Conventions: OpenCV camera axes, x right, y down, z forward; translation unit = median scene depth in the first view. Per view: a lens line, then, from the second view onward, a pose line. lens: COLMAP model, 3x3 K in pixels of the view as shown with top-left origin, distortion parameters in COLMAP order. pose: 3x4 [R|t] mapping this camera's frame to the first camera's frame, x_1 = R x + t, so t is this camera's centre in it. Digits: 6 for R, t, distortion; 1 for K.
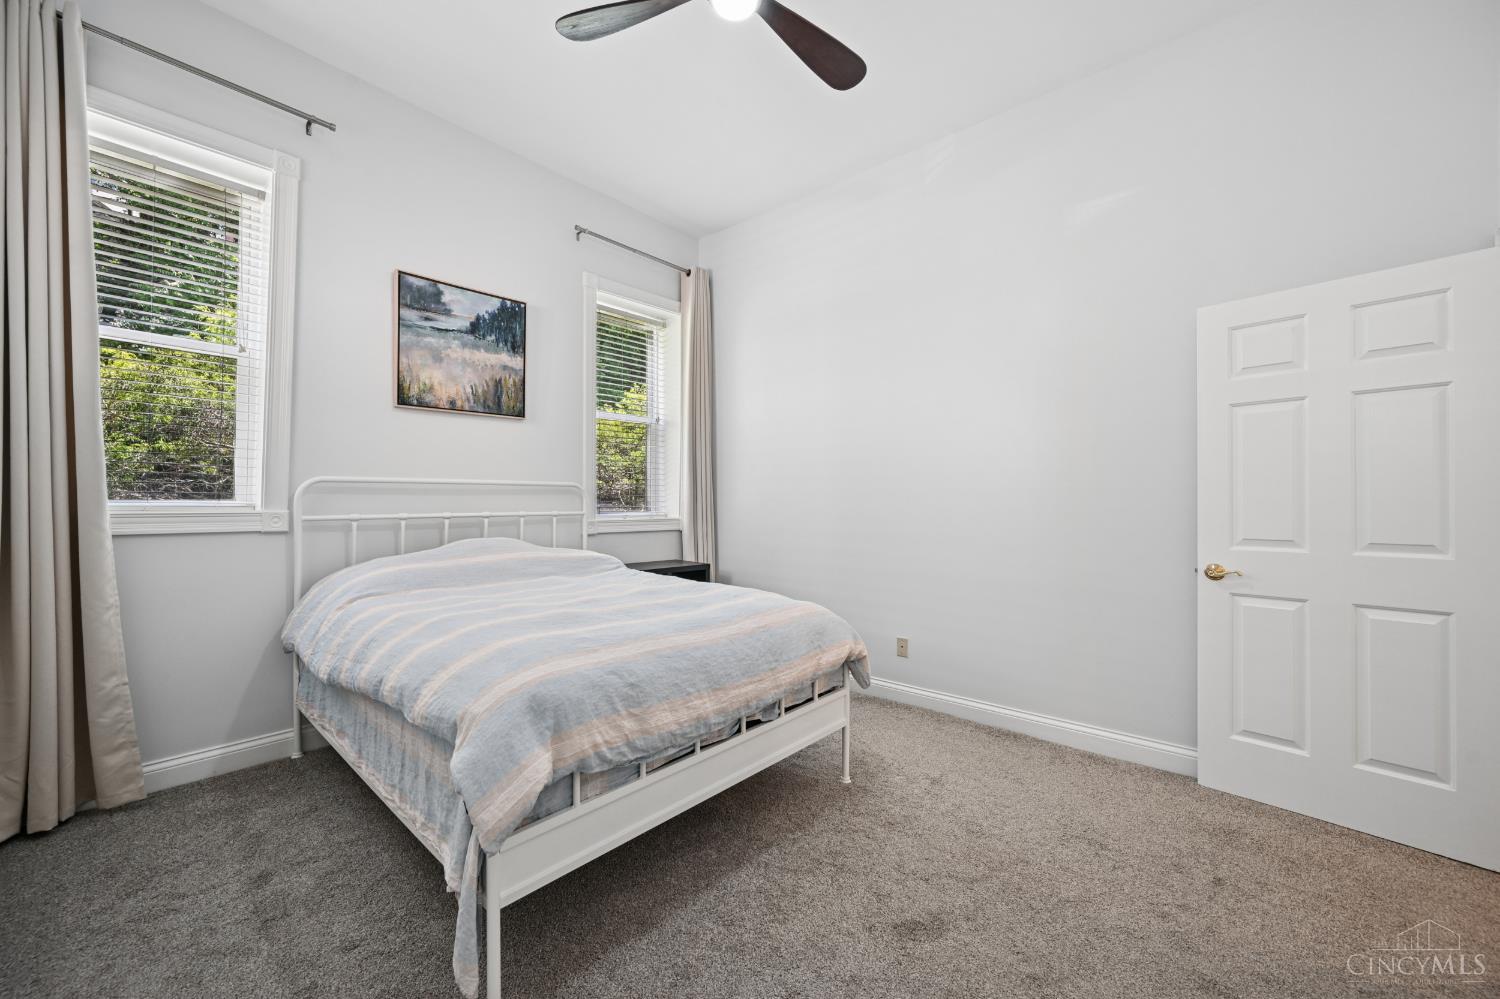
lens RADIAL K [[594.8, 0, 749.1], [0, 594.8, 491.4], [0, 0, 1]] dist [0.001176, 0.000118]
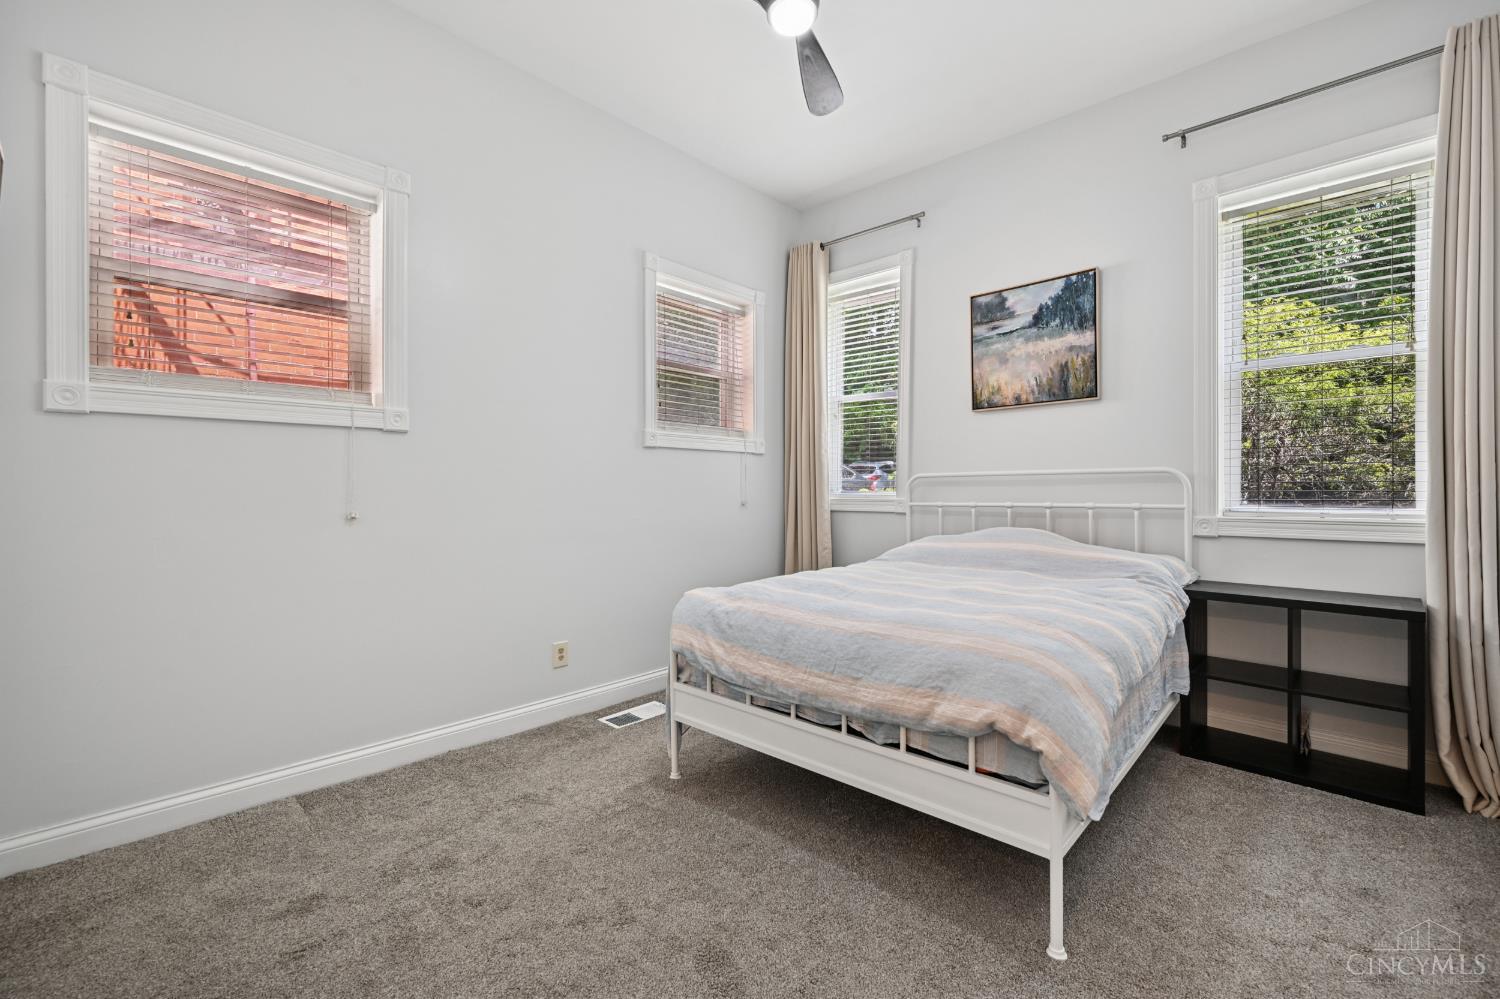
lens RADIAL K [[646.1, 0, 768.5], [0, 646.1, 487.0], [0, 0, 1]] dist [0.000760, 0.000141]
pose [[-0.019042, -0.009122, -0.999777, 0.653801], [0.019613, 0.999763, -0.009496, 0.010852], [0.999626, -0.019789, -0.018859, 0.573936]]
